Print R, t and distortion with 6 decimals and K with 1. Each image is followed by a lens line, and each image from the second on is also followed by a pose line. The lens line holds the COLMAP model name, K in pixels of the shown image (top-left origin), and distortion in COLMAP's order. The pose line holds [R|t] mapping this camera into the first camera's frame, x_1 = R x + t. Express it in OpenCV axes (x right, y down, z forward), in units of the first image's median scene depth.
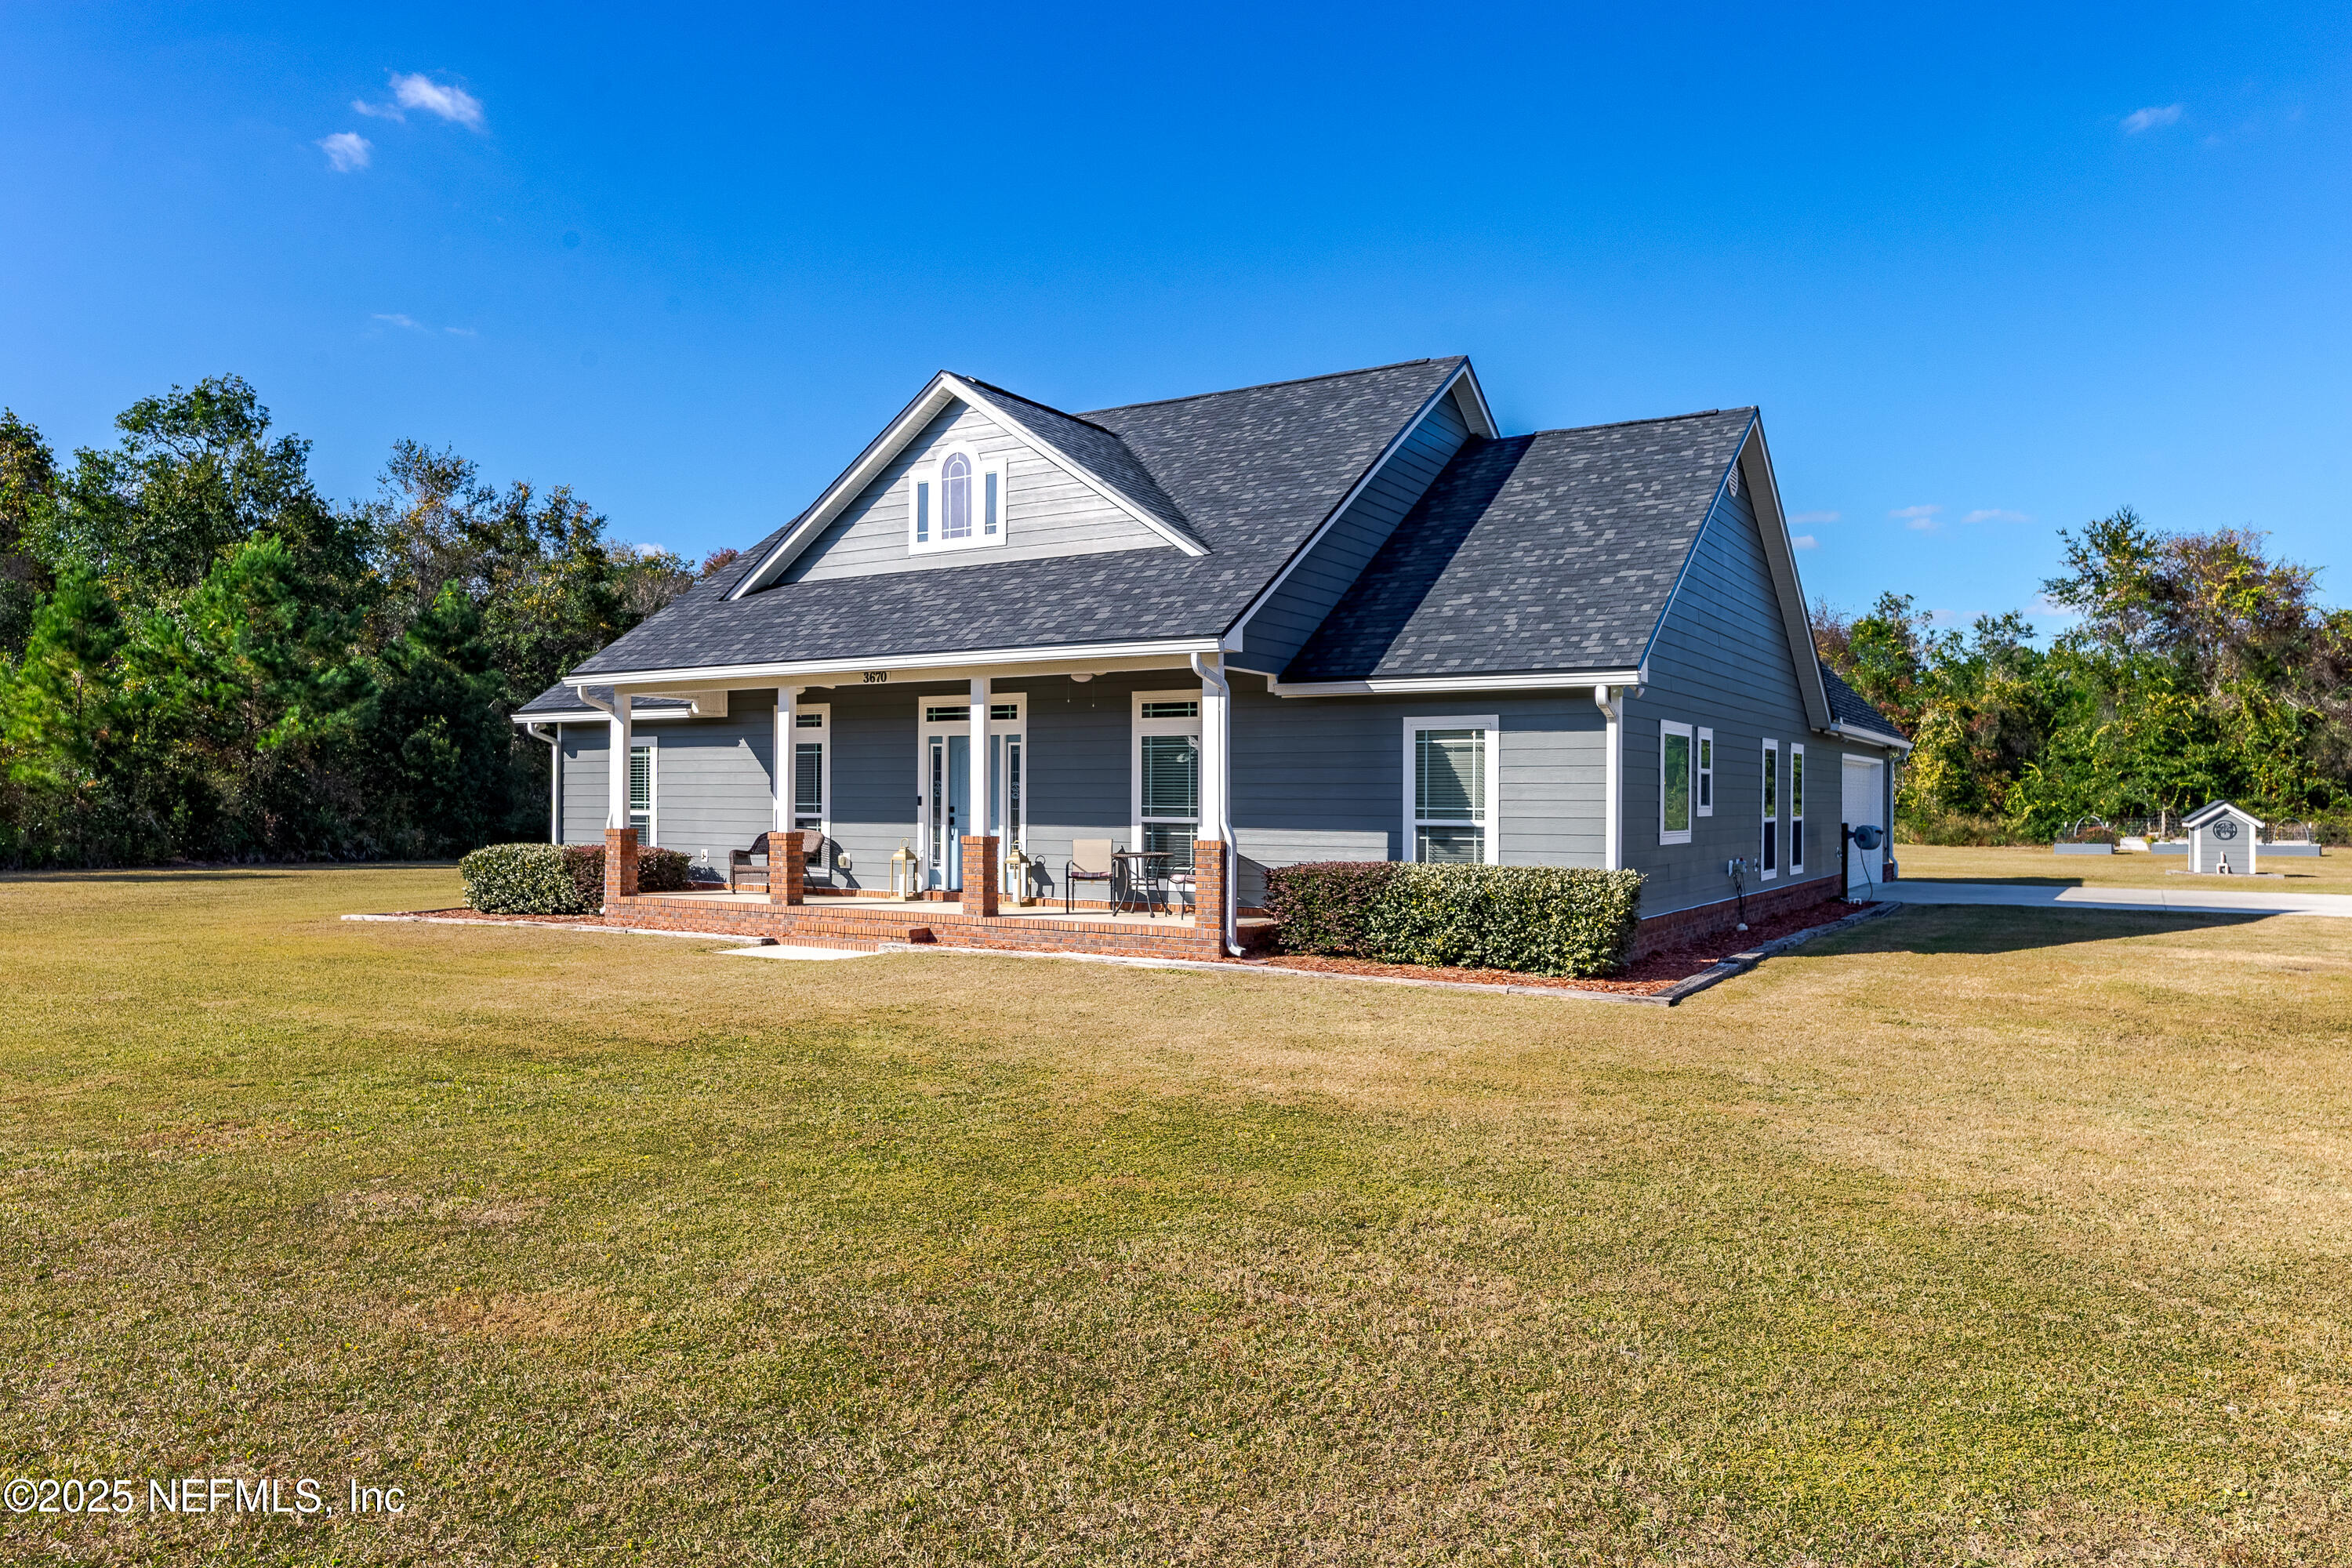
lens RADIAL K [[1554.0, 0, 1174.7], [0, 1554.0, 791.5], [0, 0, 1]] dist [0.002321, -0.001281]
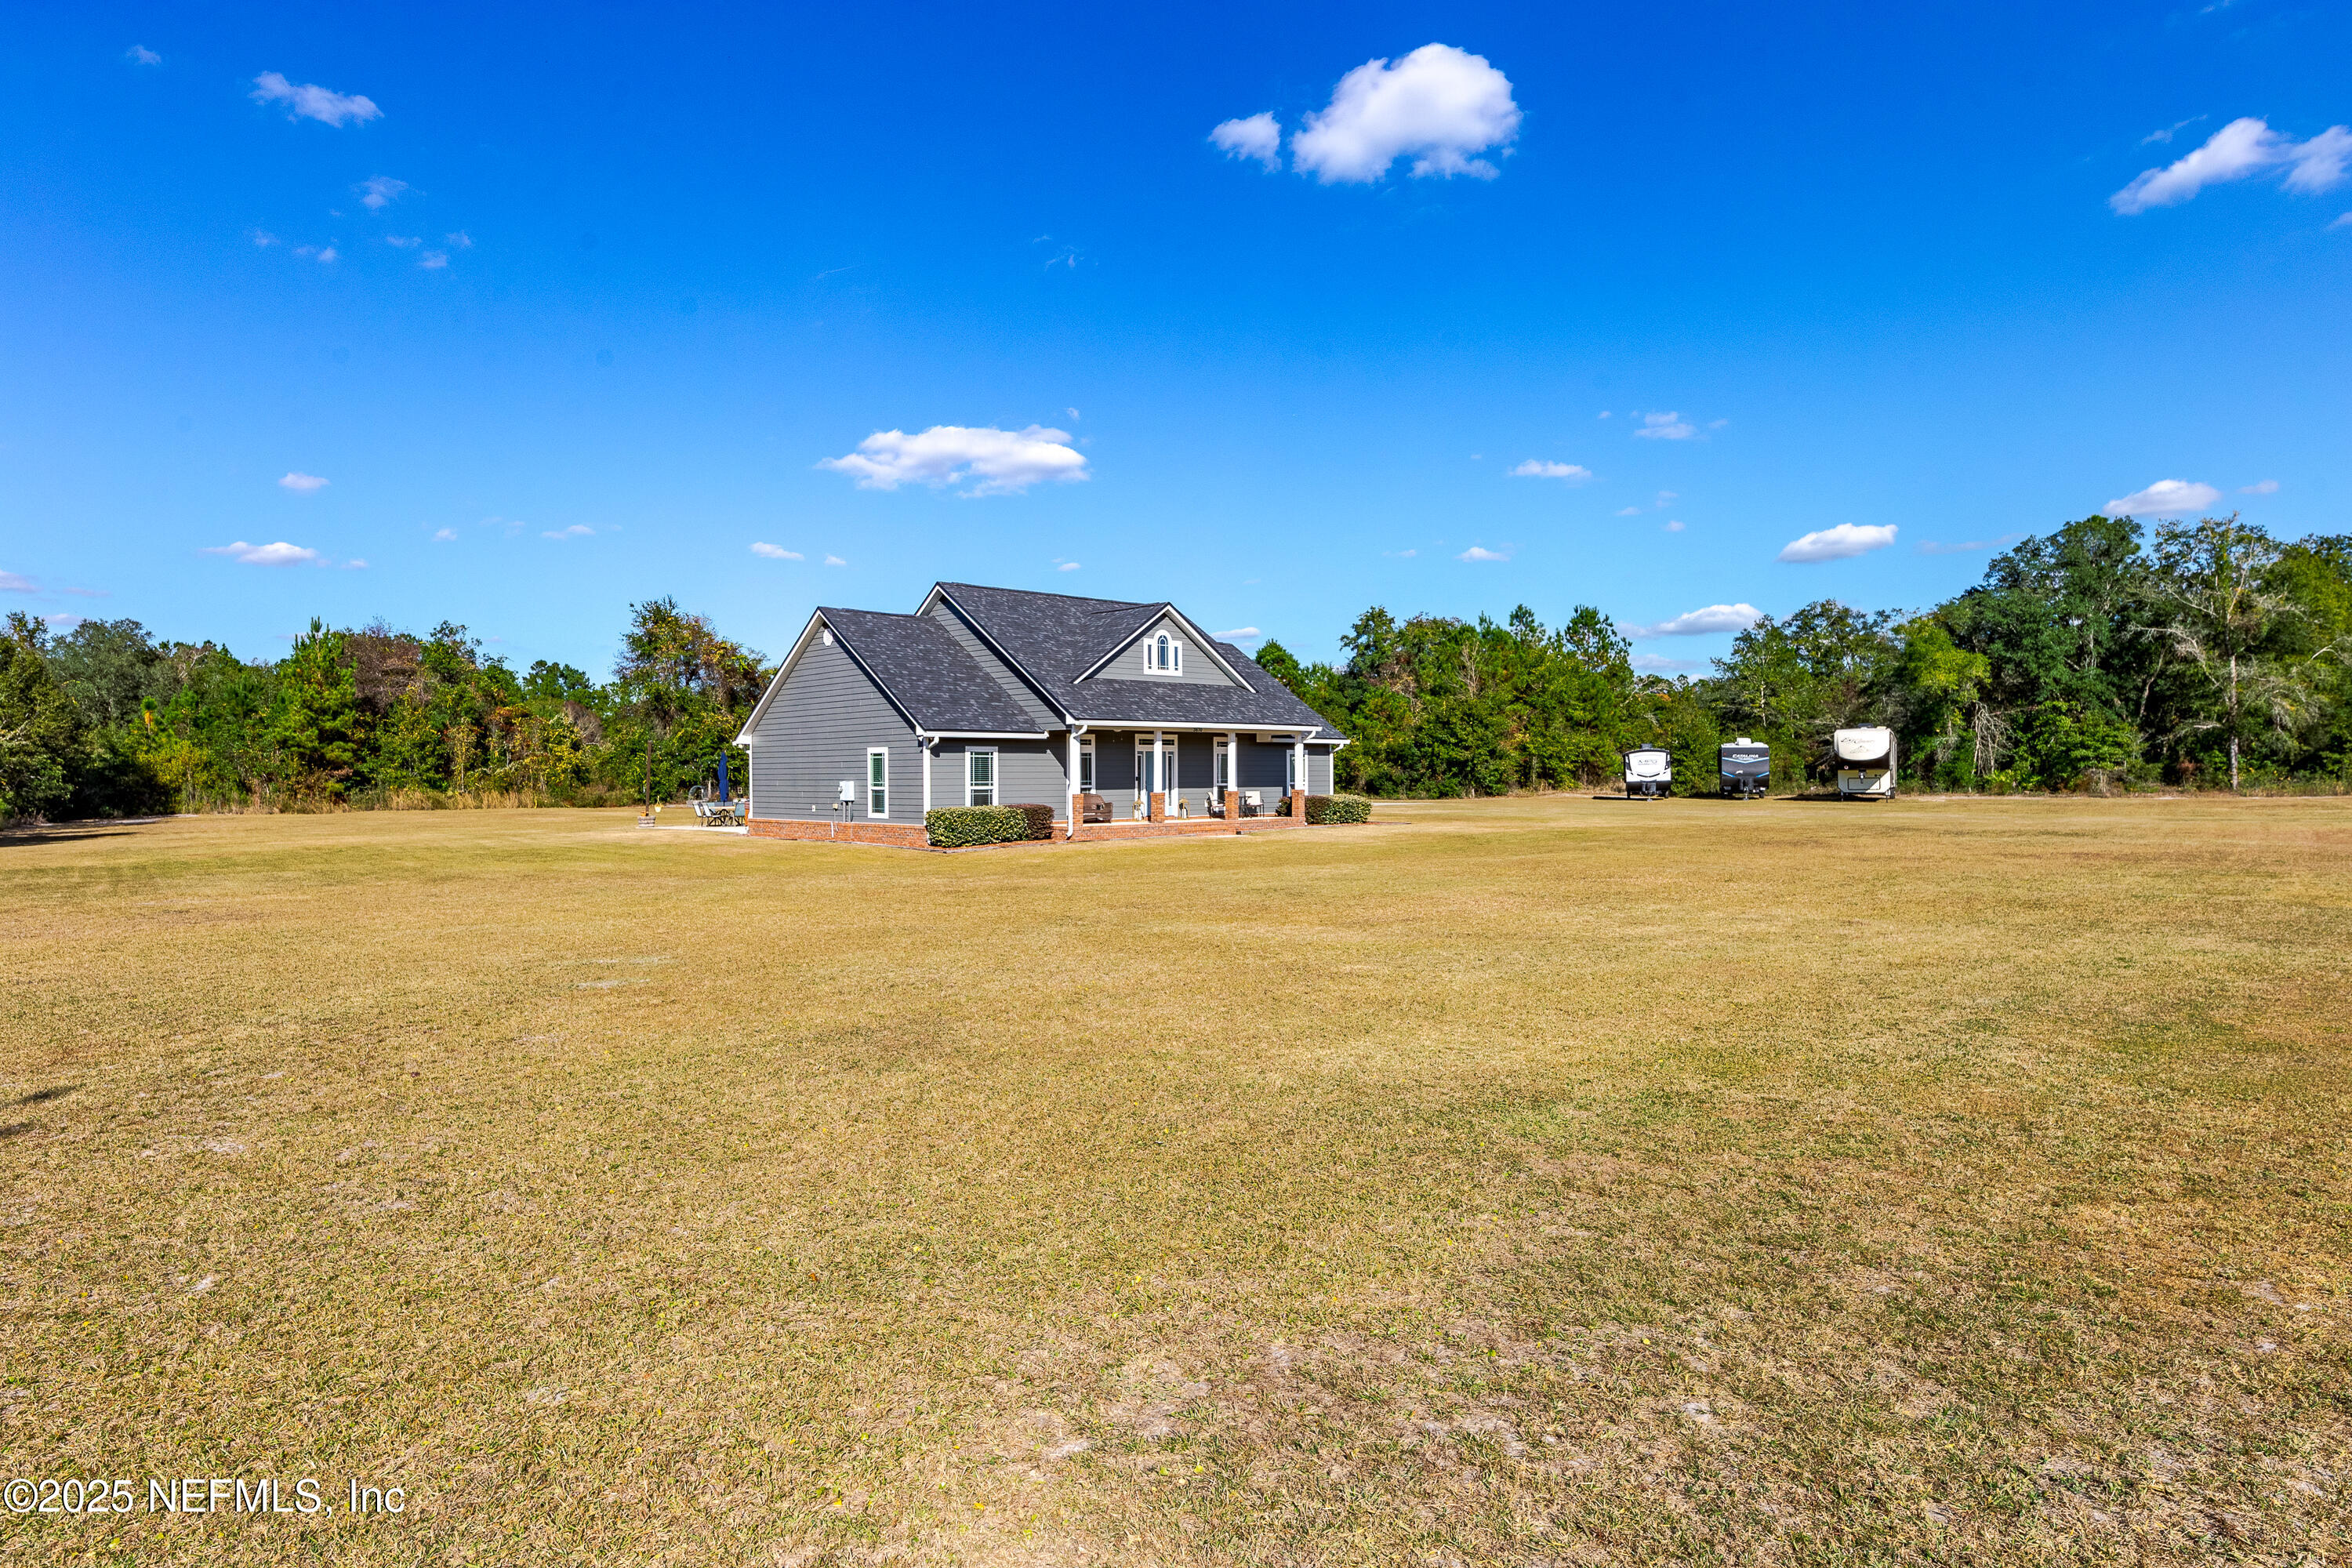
lens RADIAL K [[1349.8, 0, 1178.9], [0, 1349.8, 784.3], [0, 0, 1]] dist [-0.000848, -0.000662]
pose [[0.253233, -0.013529, 0.967311, -2.112859], [0.002644, 0.999908, 0.013293, -0.012584], [-0.967402, -0.000809, 0.253246, 0.431506]]
